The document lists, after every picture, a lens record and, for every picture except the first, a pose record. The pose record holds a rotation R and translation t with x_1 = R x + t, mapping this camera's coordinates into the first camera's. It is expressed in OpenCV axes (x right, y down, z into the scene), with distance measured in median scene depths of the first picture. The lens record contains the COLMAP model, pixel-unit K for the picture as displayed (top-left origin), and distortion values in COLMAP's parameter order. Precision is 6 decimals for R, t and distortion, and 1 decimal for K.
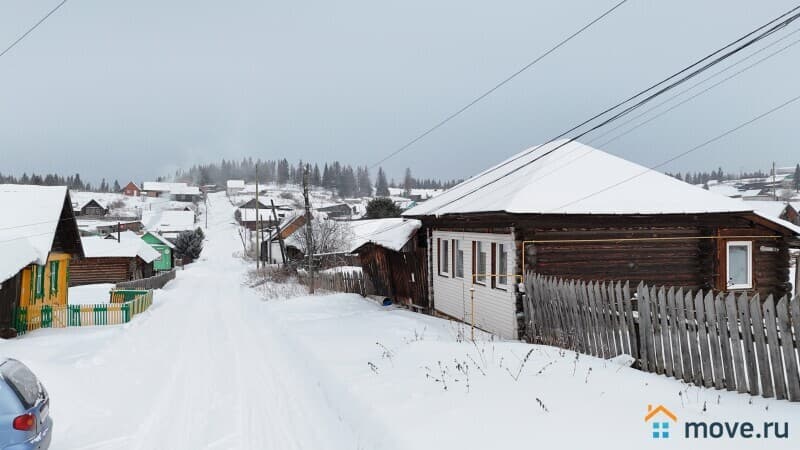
lens RADIAL K [[607.8, 0, 400.0], [0, 607.8, 225.0], [0, 0, 1]] dist [-0.002842, -0.001838]
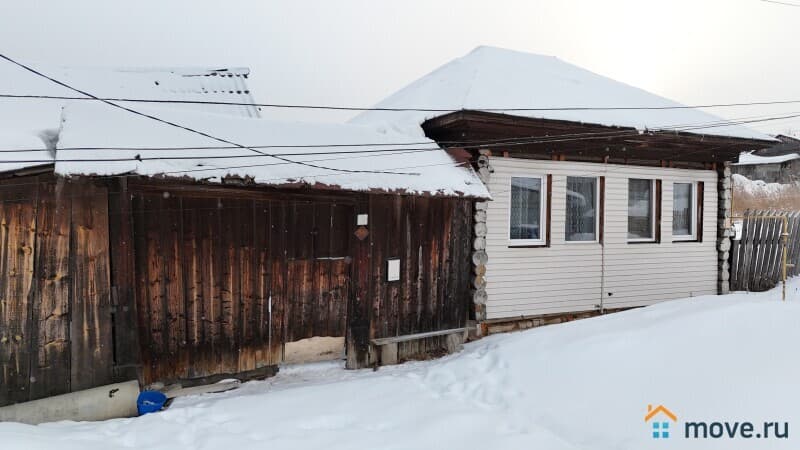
lens RADIAL K [[589.5, 0, 400.0], [0, 589.5, 225.0], [0, 0, 1]] dist [0.075464, -0.001786]
pose [[-0.214977, -0.018594, 0.976442, -0.377563], [-0.001374, 0.999824, 0.018737, 0.053102], [-0.976618, 0.002686, -0.214964, 1.148960]]
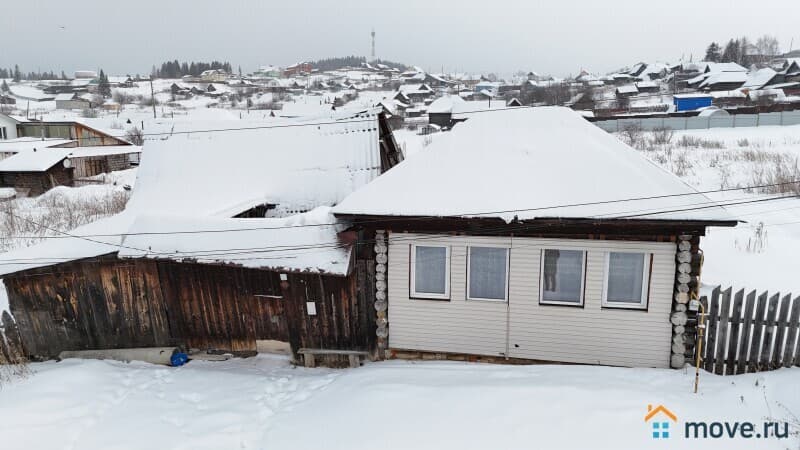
lens RADIAL K [[589.5, 0, 400.0], [0, 589.5, 225.0], [0, 0, 1]] dist [0.075464, -0.001786]
pose [[0.449937, -0.156365, 0.879265, -0.478457], [0.008060, 0.985224, 0.171083, -0.103816], [-0.893024, -0.069890, 0.444549, 0.703958]]
